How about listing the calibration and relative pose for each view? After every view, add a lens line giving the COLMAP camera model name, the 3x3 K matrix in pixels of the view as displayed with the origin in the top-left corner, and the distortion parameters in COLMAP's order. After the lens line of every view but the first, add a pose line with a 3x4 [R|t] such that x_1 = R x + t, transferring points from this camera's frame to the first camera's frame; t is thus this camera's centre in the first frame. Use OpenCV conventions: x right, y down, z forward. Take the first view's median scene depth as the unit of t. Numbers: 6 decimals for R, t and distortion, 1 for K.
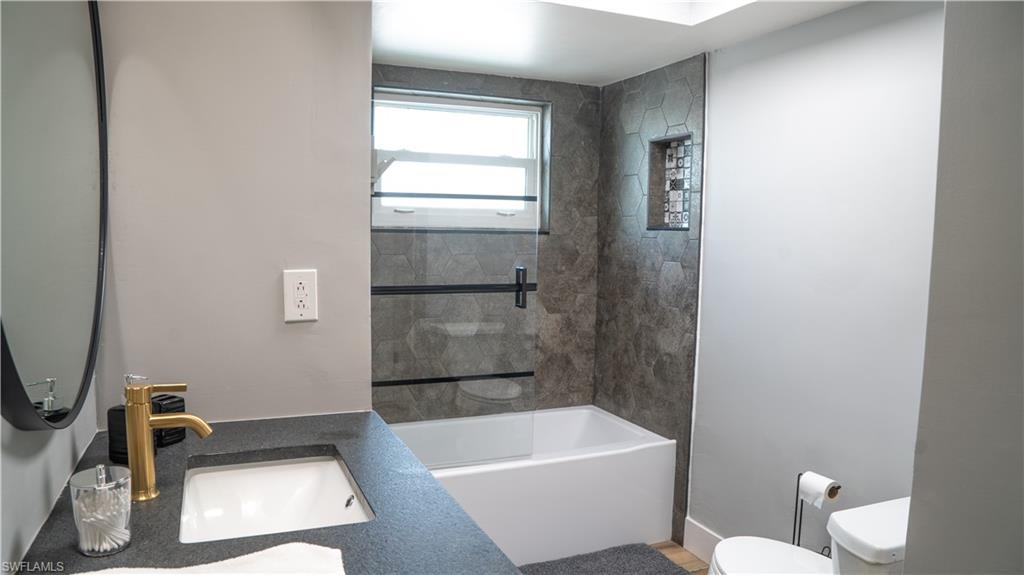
lens RADIAL K [[699.3, 0, 511.4], [0, 699.3, 283.8], [0, 0, 1]] dist [-0.145243, 0.074911]
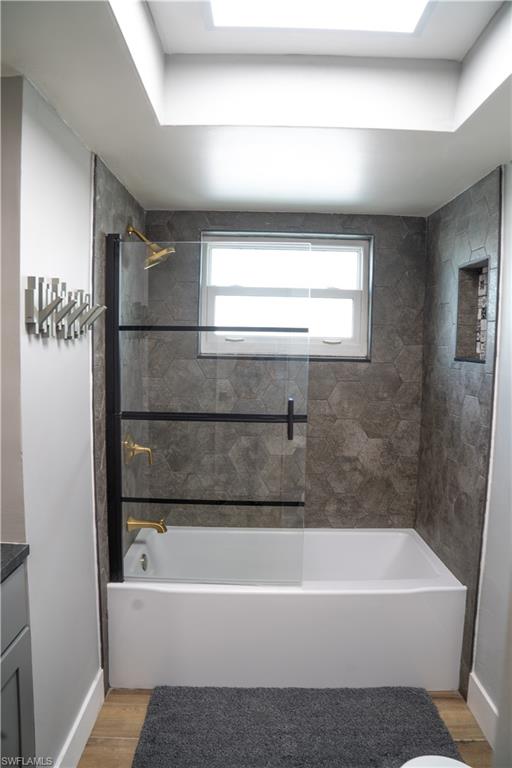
lens RADIAL K [[530.8, 0, 258.1], [0, 530.8, 380.9], [0, 0, 1]] dist [-0.105581, 0.029208]
pose [[0.924476, 0.029063, -0.380132, 0.220997], [-0.033451, 0.999428, -0.004940, -0.037160], [0.379771, 0.017283, 0.924919, 0.229836]]
